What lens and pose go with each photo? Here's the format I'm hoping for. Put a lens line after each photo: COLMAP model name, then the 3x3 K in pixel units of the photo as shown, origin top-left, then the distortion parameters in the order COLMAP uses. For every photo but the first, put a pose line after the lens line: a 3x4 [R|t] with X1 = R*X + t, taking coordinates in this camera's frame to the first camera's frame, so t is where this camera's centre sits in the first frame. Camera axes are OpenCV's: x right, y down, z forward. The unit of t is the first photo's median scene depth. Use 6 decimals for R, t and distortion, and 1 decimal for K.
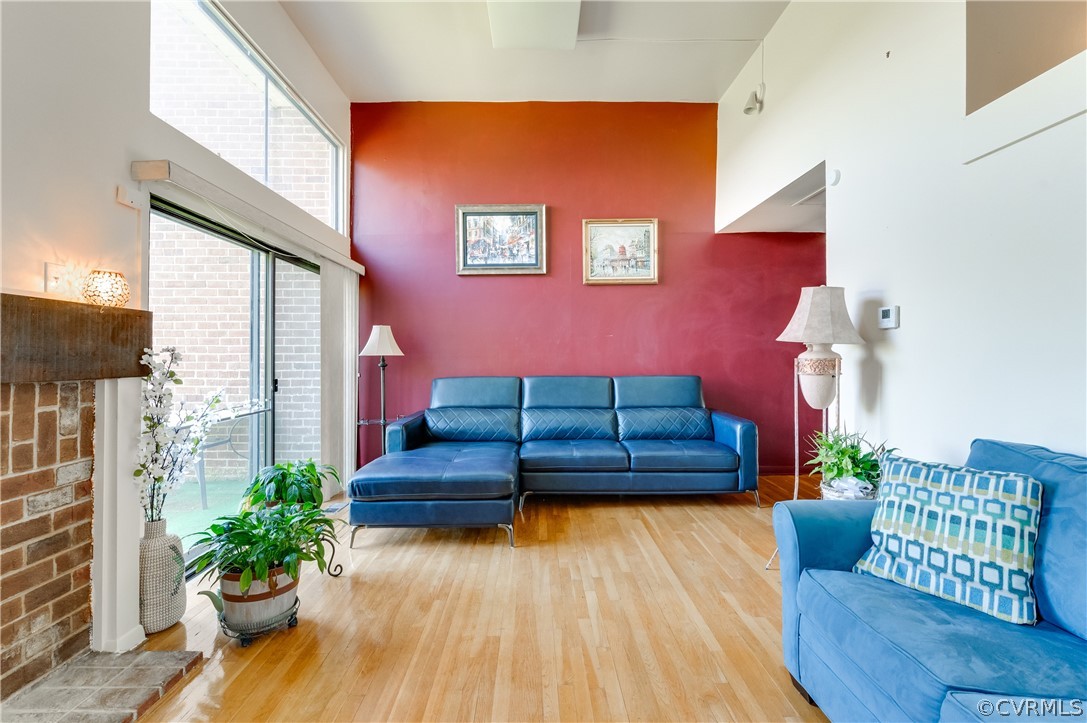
lens RADIAL K [[472.3, 0, 545.0], [0, 472.3, 357.1], [0, 0, 1]] dist [0.003212, -0.002980]
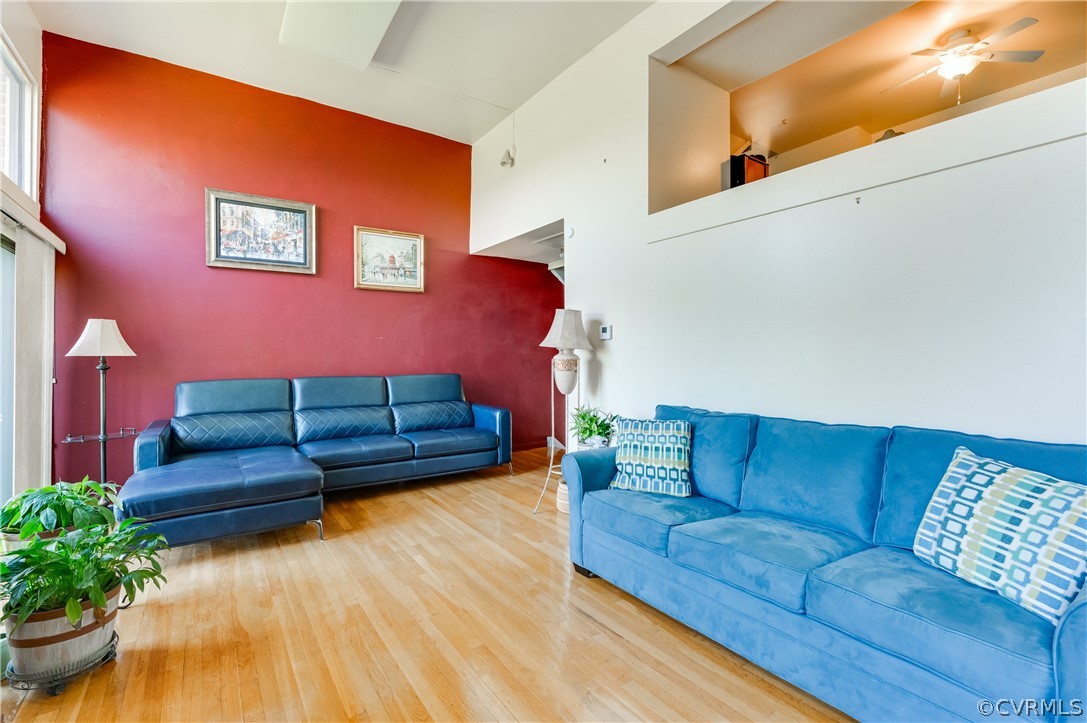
lens RADIAL K [[472.3, 0, 523.1], [0, 472.3, 351.9], [0, 0, 1]] dist [0.003212, -0.002980]
pose [[0.845697, 0.007746, 0.533608, -0.216954], [-0.000686, 0.999910, -0.013428, 0.000480], [-0.533664, 0.010990, 0.845625, -0.104041]]
